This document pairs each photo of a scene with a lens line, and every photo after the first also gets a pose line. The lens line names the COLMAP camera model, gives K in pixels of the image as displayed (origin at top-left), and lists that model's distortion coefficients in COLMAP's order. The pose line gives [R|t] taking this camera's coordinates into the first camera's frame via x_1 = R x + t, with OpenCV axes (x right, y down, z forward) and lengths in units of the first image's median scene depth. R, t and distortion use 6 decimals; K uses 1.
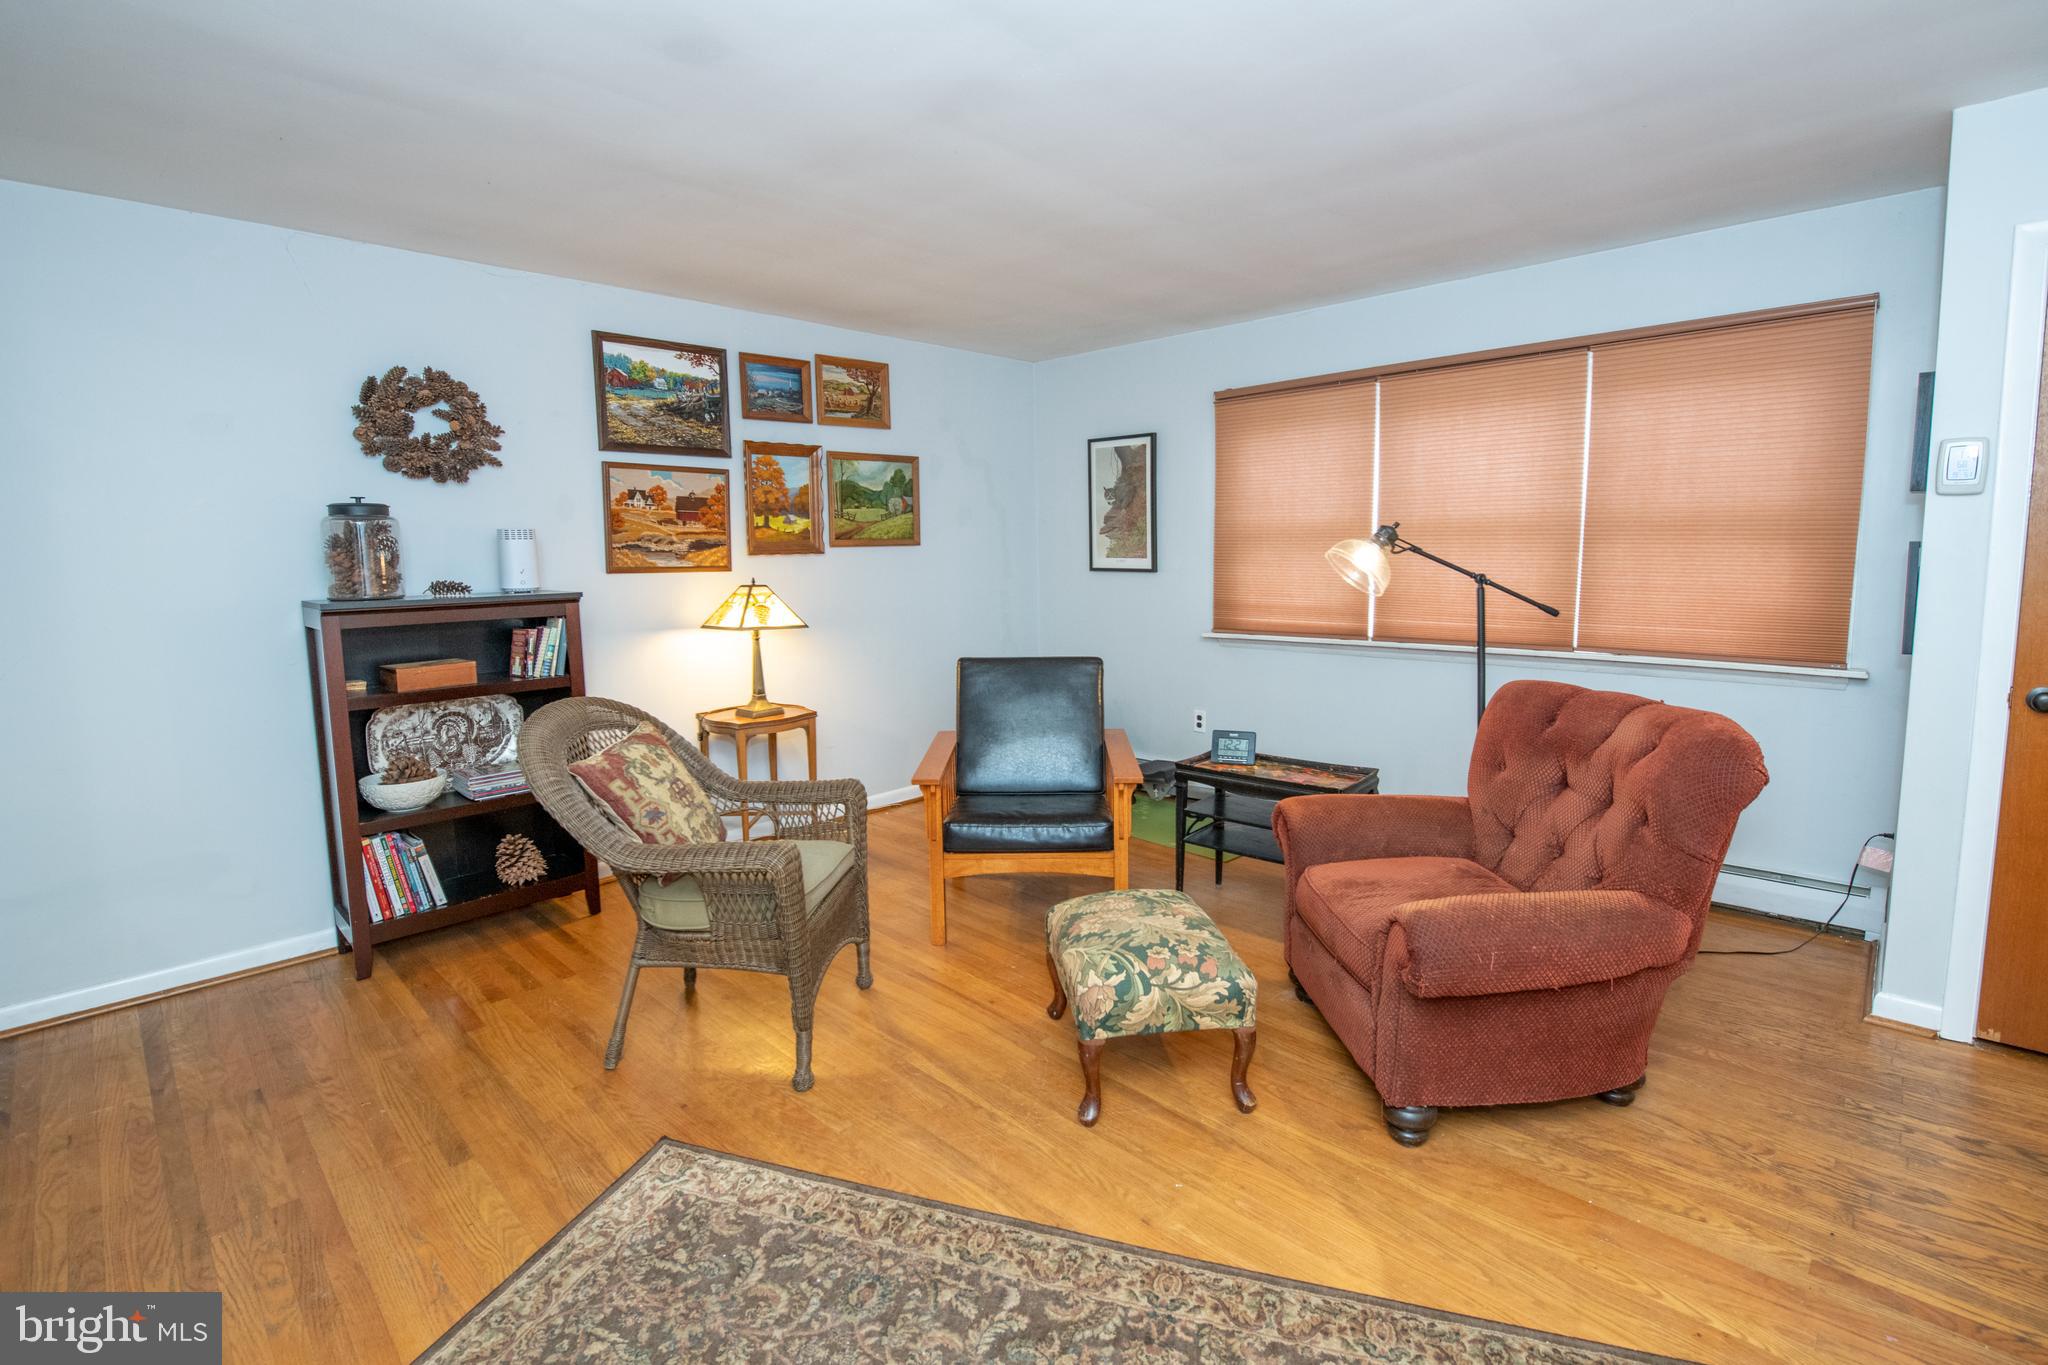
lens RADIAL K [[912.1, 0, 1032.5], [0, 912.1, 650.8], [0, 0, 1]] dist [-0.014416, -0.002508]
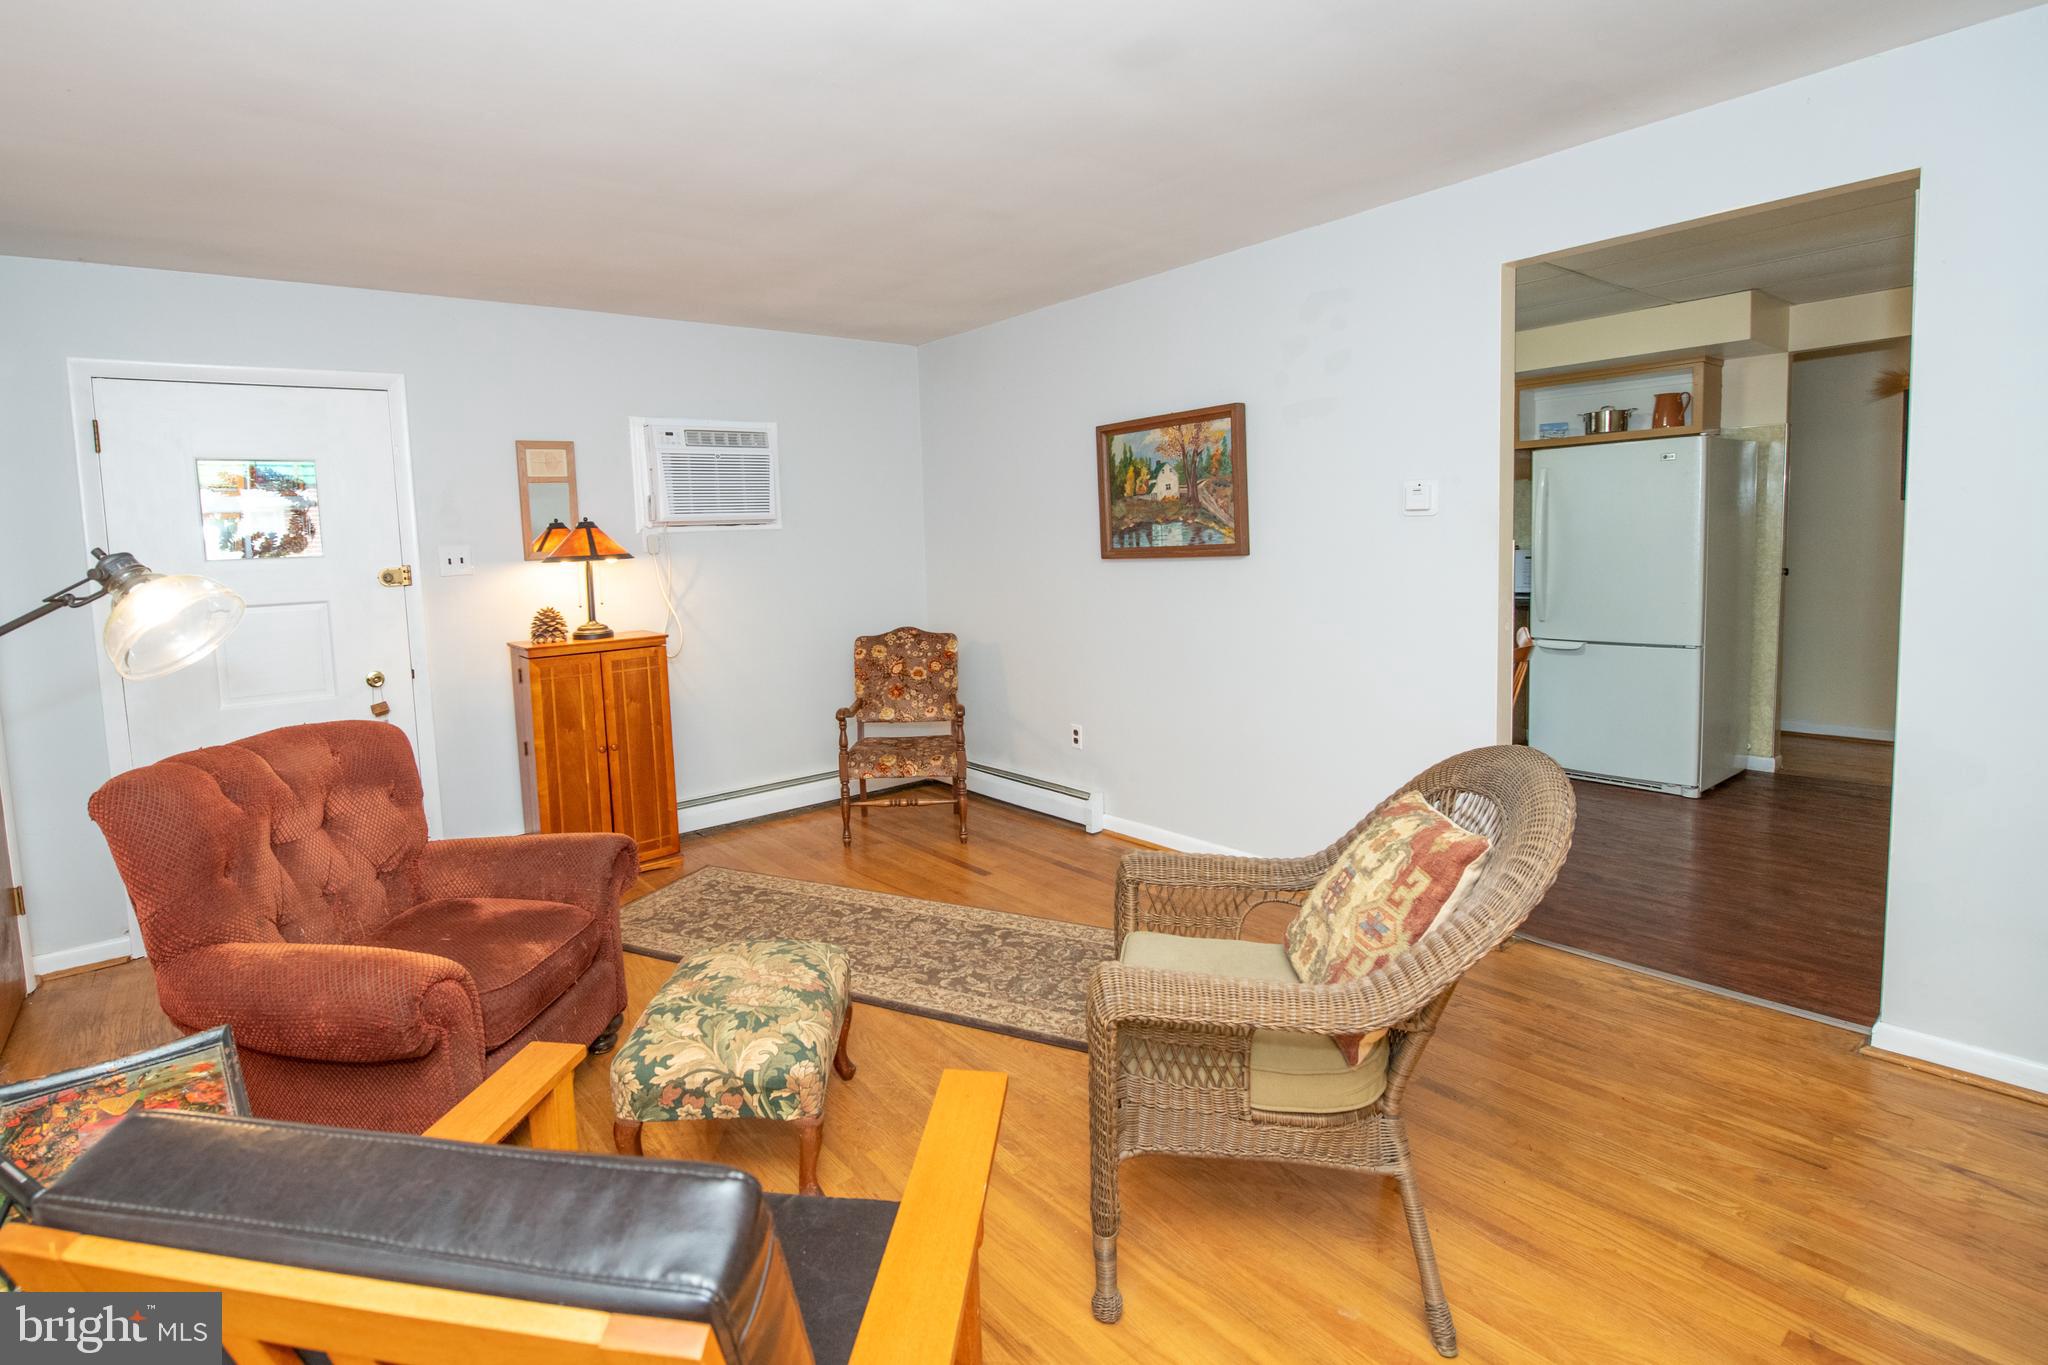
lens RADIAL K [[967.6, 0, 946.2], [0, 967.6, 628.2], [0, 0, 1]] dist [-0.017924, -0.000397]
pose [[-0.985012, 0.039249, 0.167962, -0.180274], [0.071878, 0.978591, 0.192854, -0.148860], [-0.156797, 0.202037, -0.966745, 1.326590]]
